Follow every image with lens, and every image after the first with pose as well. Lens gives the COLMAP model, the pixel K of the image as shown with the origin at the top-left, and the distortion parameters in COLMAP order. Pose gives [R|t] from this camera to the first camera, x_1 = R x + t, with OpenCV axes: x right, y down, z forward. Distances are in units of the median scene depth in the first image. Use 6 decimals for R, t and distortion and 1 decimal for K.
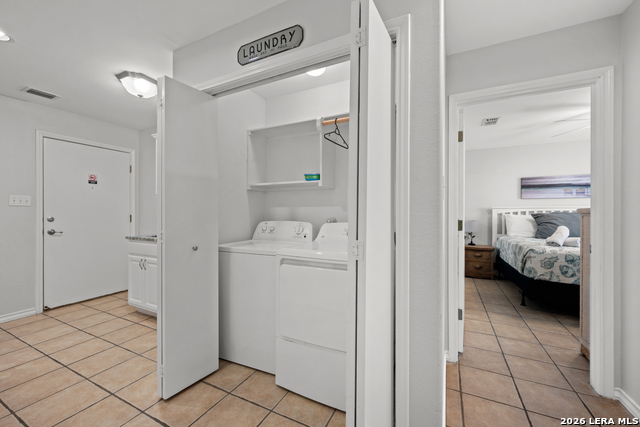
lens RADIAL K [[255.0, 0, 321.2], [0, 255.0, 211.6], [0, 0, 1]] dist [-0.000046, -0.000907]
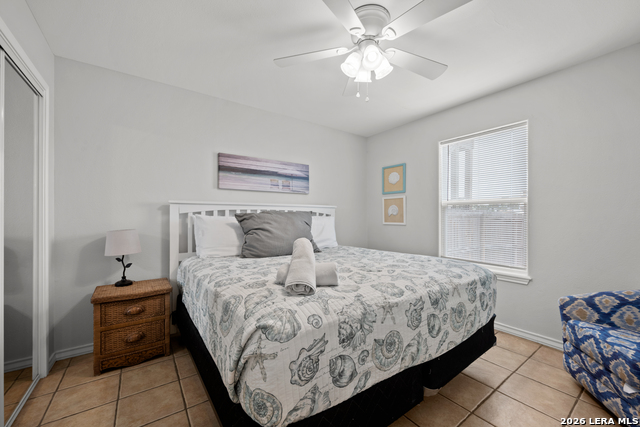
lens RADIAL K [[255.0, 0, 322.9], [0, 255.0, 214.7], [0, 0, 1]] dist [-0.000046, -0.000907]
pose [[0.470237, 0.002569, 0.882537, 0.401168], [-0.001128, 0.999997, -0.002309, 0.011055], [-0.882540, 0.000090, 0.470238, 0.539453]]
